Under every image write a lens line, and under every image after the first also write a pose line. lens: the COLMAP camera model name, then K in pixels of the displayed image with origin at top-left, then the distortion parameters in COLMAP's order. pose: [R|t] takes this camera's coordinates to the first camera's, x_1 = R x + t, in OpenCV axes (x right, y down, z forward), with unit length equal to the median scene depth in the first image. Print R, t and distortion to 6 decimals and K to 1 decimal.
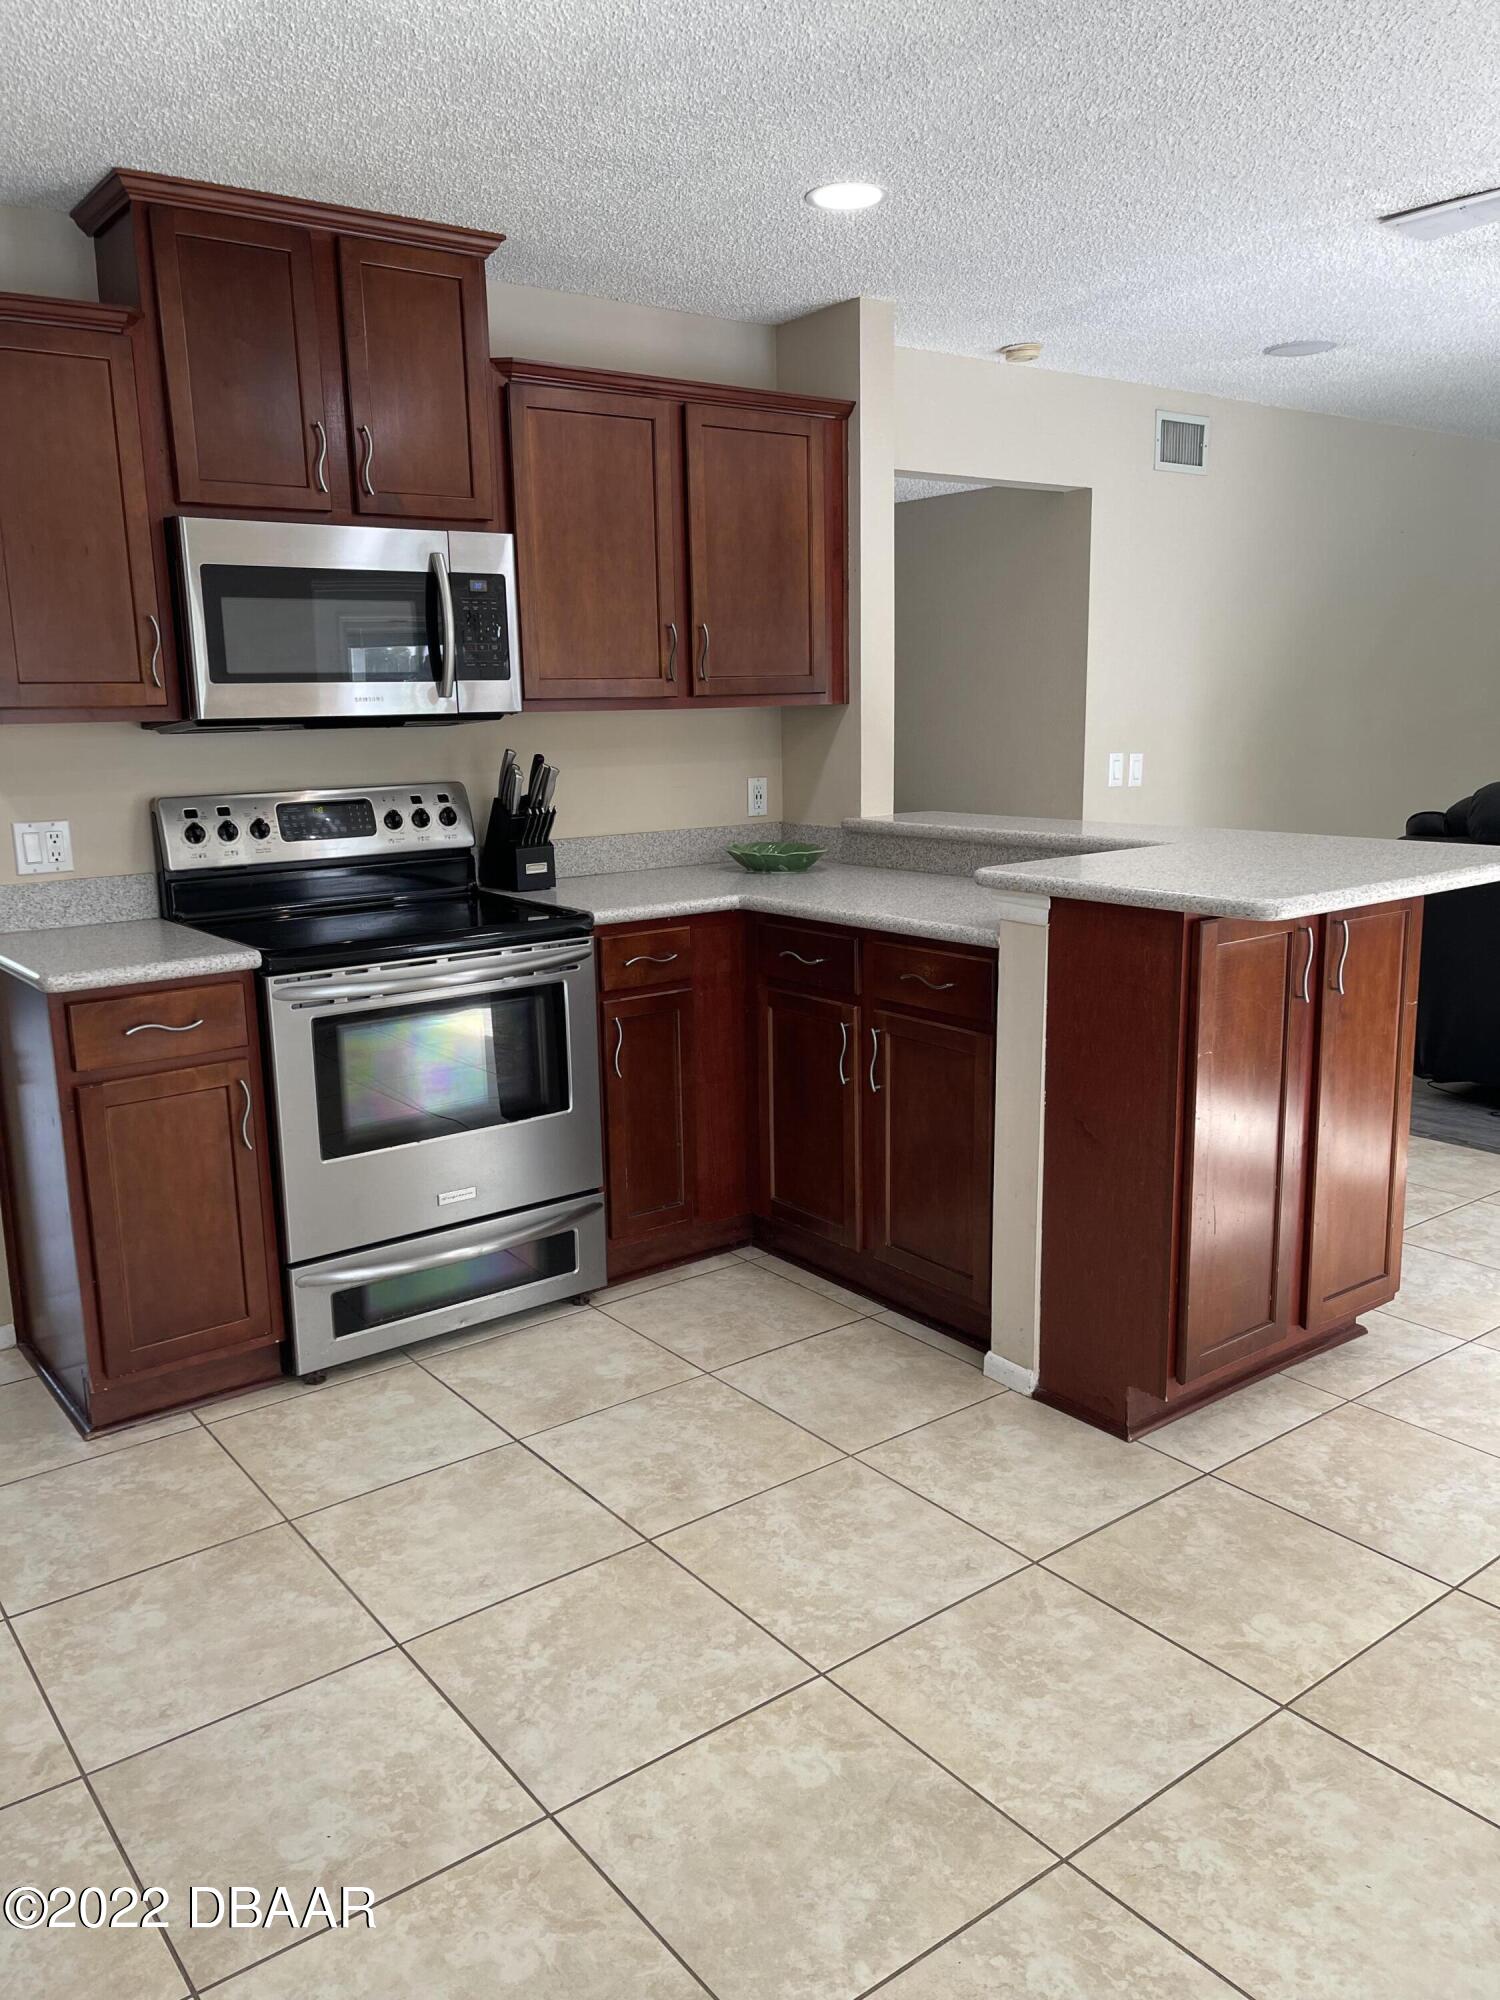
lens RADIAL K [[1517.9, 0, 721.9], [0, 1517.9, 990.8], [0, 0, 1]] dist [0.057516, -0.059163]
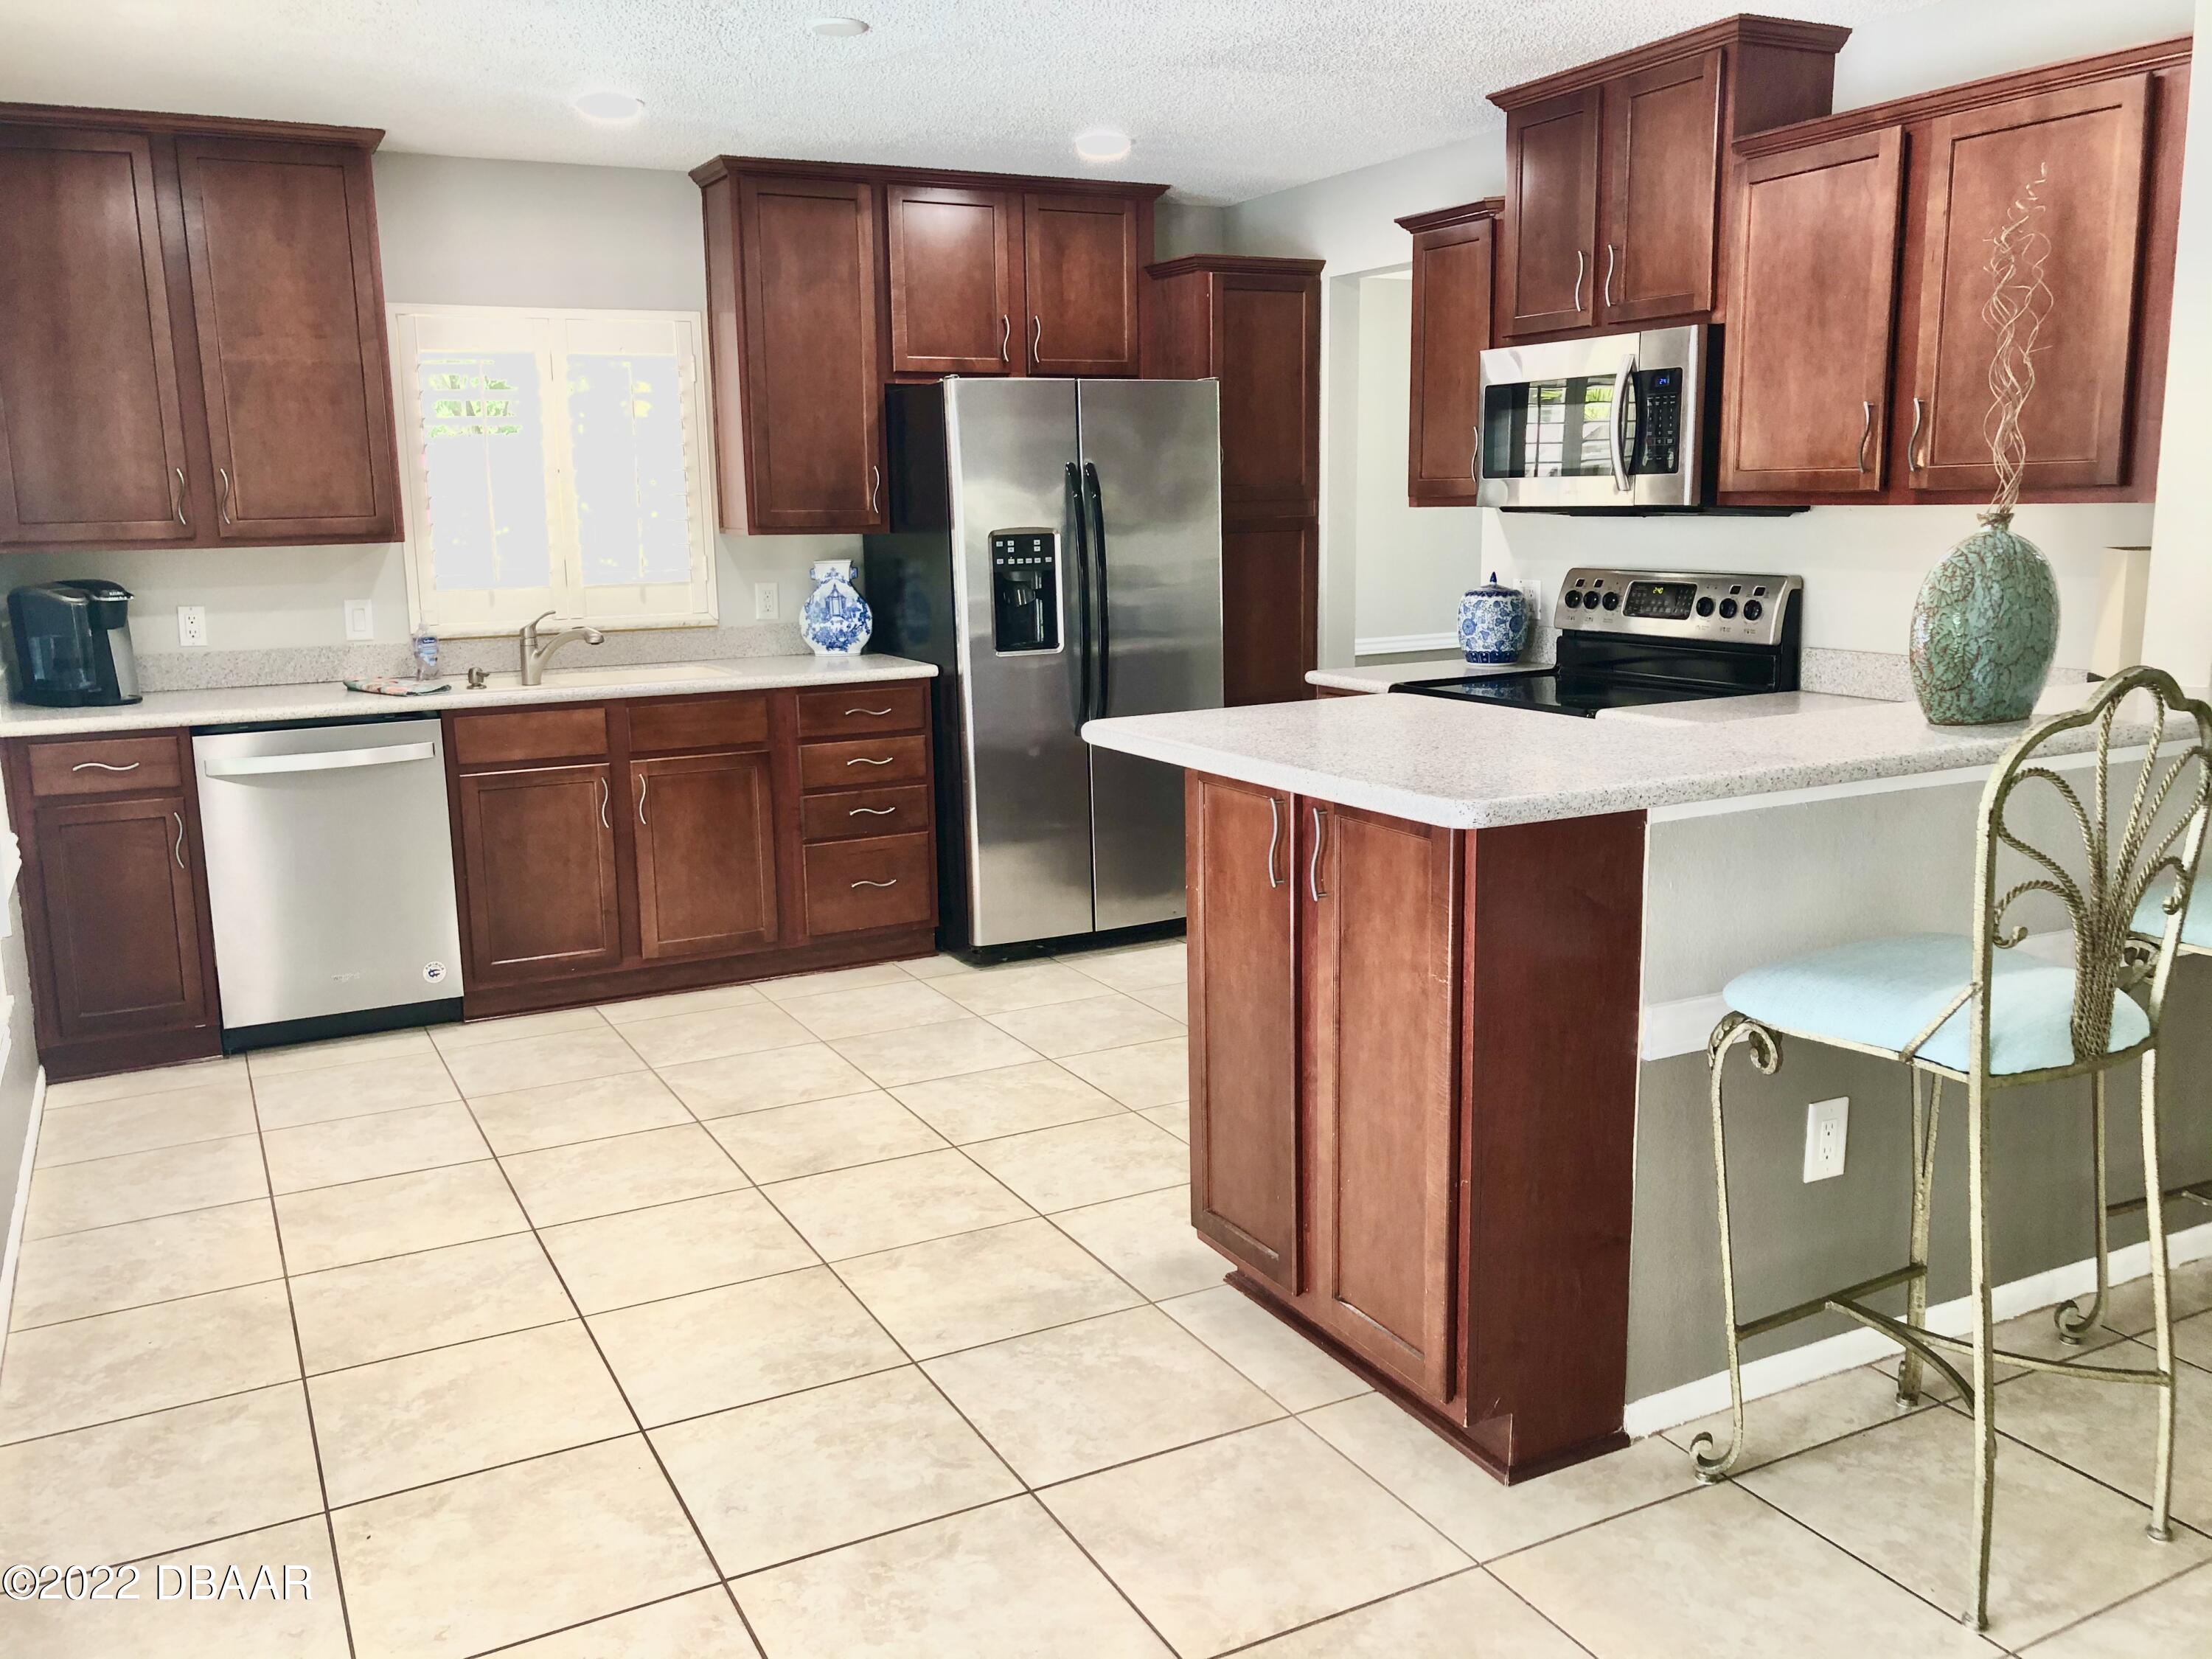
lens RADIAL K [[1817.2, 0, 1106.5], [0, 1817.2, 801.7], [0, 0, 1]] dist [0.041182, -0.040012]
pose [[-0.163426, 0.190204, -0.968047, 1.199864], [-0.165503, 0.962047, 0.216965, -0.211797], [0.972574, 0.195672, -0.125744, 0.904328]]
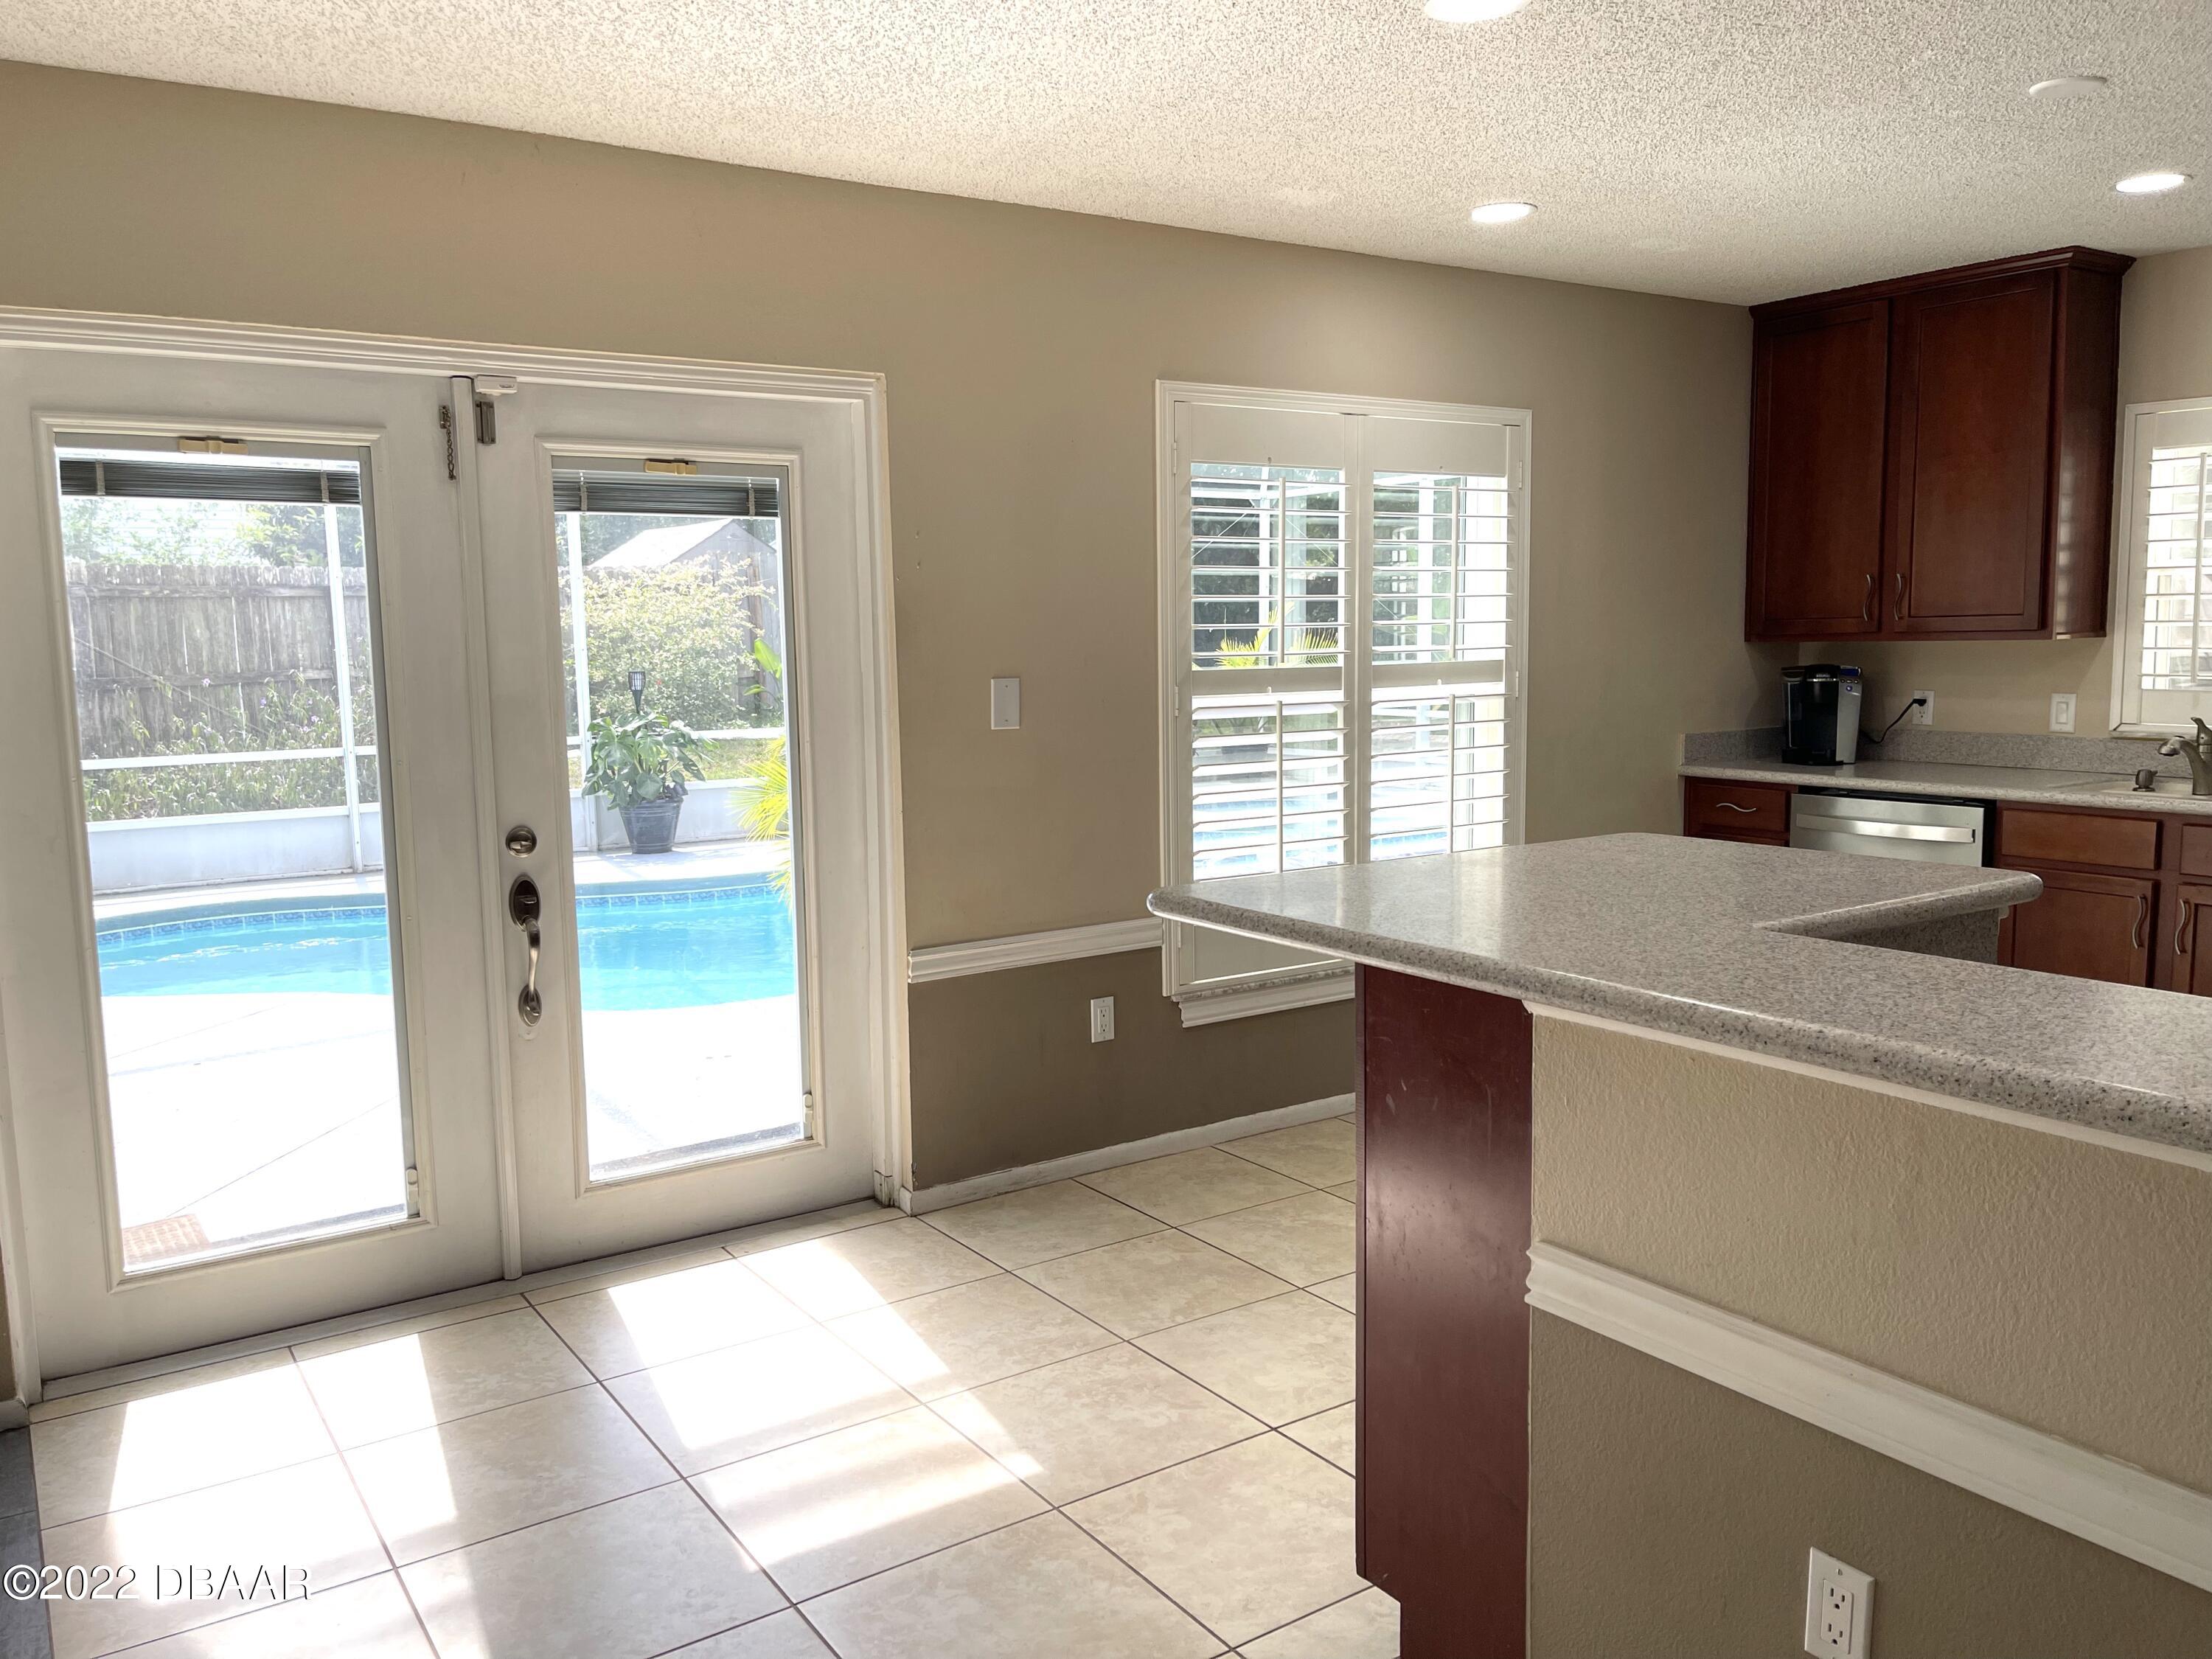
lens RADIAL K [[1684.3, 0, 1090.0], [0, 1684.3, 845.0], [0, 0, 1]] dist [0.044349, -0.033879]
pose [[-0.998129, 0.031293, 0.052530, 0.514980], [0.046332, 0.947689, 0.315815, -0.332398], [-0.039900, 0.317658, -0.947365, 1.609530]]
